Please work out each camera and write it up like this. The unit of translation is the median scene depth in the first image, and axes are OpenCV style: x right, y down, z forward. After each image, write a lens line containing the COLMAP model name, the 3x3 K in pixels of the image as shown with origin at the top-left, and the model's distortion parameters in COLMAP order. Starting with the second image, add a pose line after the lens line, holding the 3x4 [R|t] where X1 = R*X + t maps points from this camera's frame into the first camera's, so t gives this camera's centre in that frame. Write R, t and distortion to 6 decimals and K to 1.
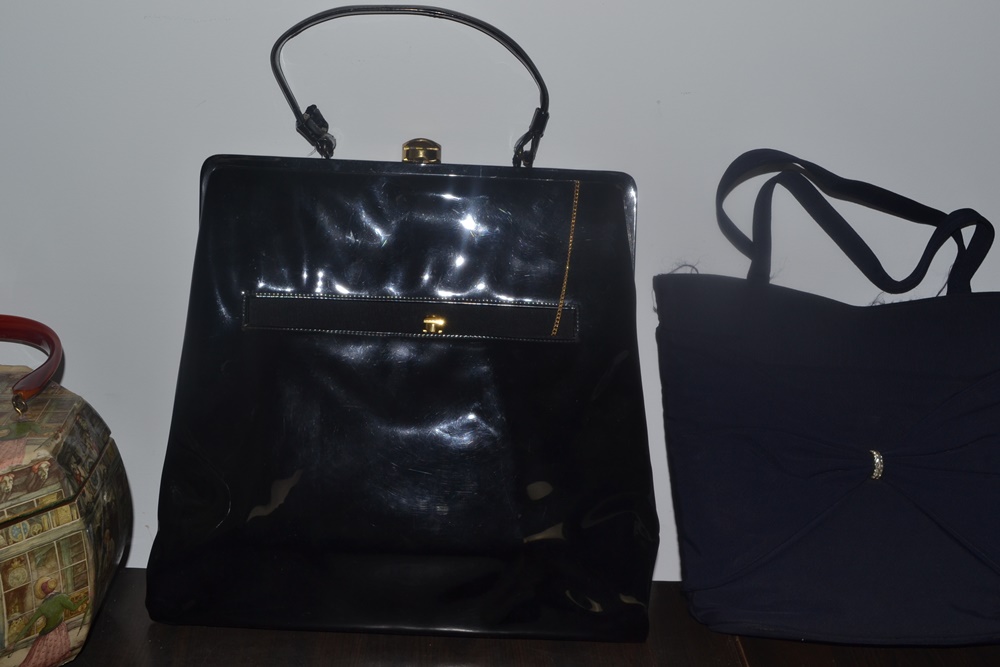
lens RADIAL K [[1250.9, 0, 506.5], [0, 1250.9, 333.9], [0, 0, 1]] dist [-0.023623, 0.000000]
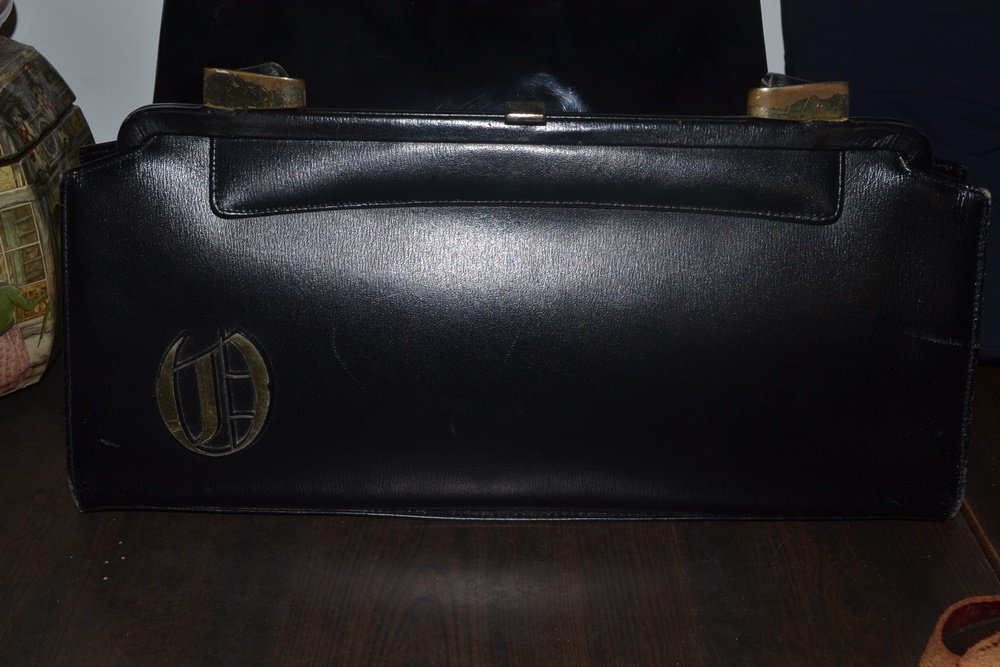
lens RADIAL K [[1250.9, 0, 495.5], [0, 1250.9, 331.8], [0, 0, 1]] dist [-0.023623, 0.000000]
pose [[0.998232, -0.013350, -0.057923, -0.015237], [0.019542, 0.993992, 0.107693, 0.157045], [0.056138, -0.108635, 0.992495, 0.250061]]
